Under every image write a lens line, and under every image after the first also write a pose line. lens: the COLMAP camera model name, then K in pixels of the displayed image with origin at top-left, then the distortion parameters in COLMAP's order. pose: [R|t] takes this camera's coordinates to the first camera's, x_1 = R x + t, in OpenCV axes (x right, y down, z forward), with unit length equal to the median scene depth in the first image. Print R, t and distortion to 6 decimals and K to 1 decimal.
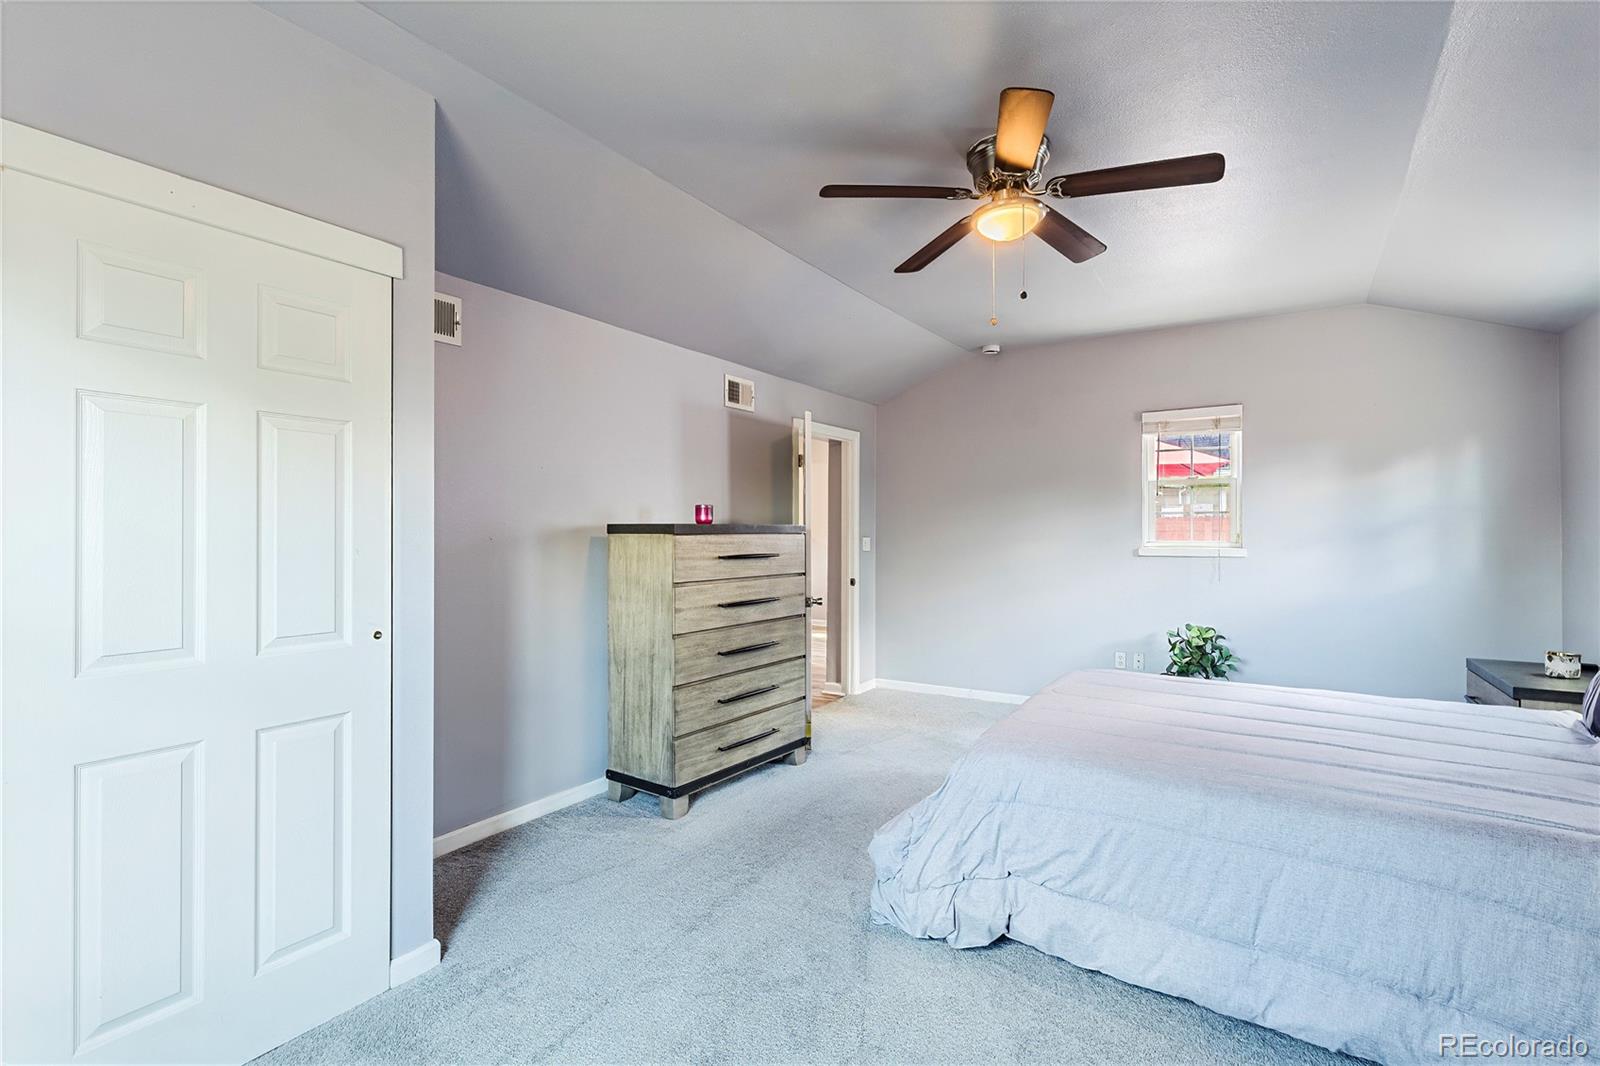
lens RADIAL K [[732.6, 0, 791.4], [0, 732.6, 521.0], [0, 0, 1]] dist [-0.002265, 0.002058]
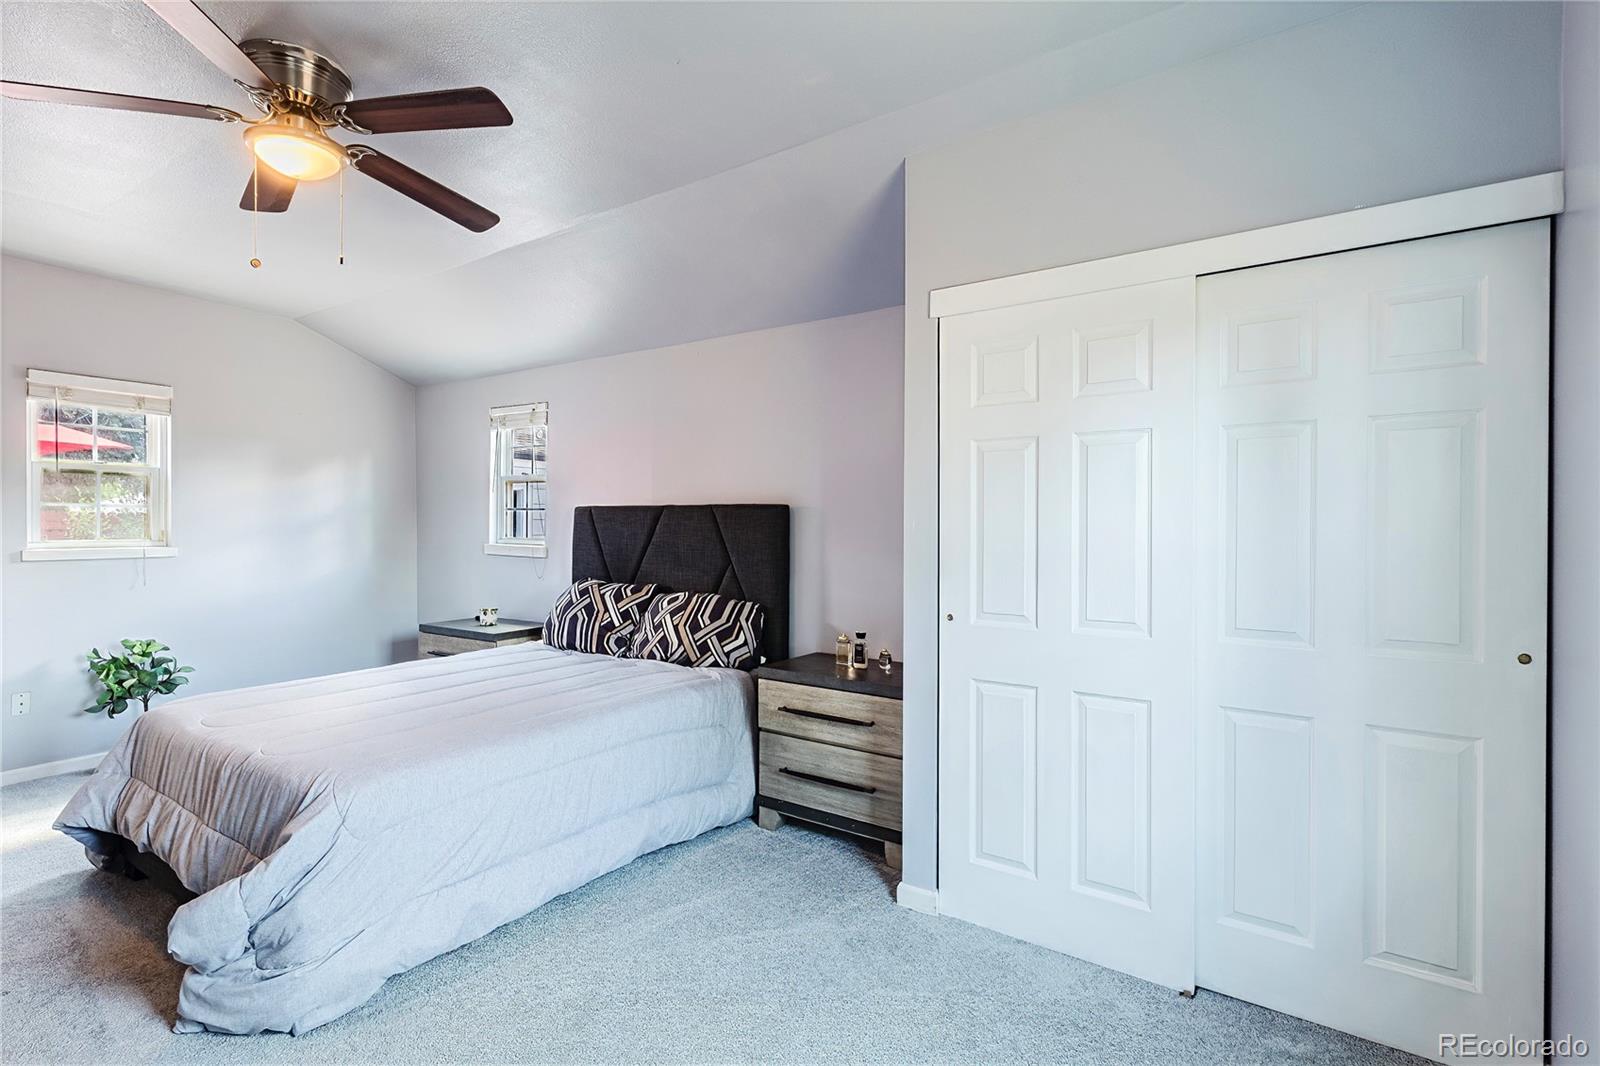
lens RADIAL K [[732.6, 0, 802.1], [0, 732.6, 527.5], [0, 0, 1]] dist [-0.002265, 0.002058]
pose [[-0.015231, -0.002797, 0.999880, -0.315270], [-0.013965, 0.999899, 0.002585, 0.000227], [-0.999786, -0.013924, -0.015268, 0.255264]]
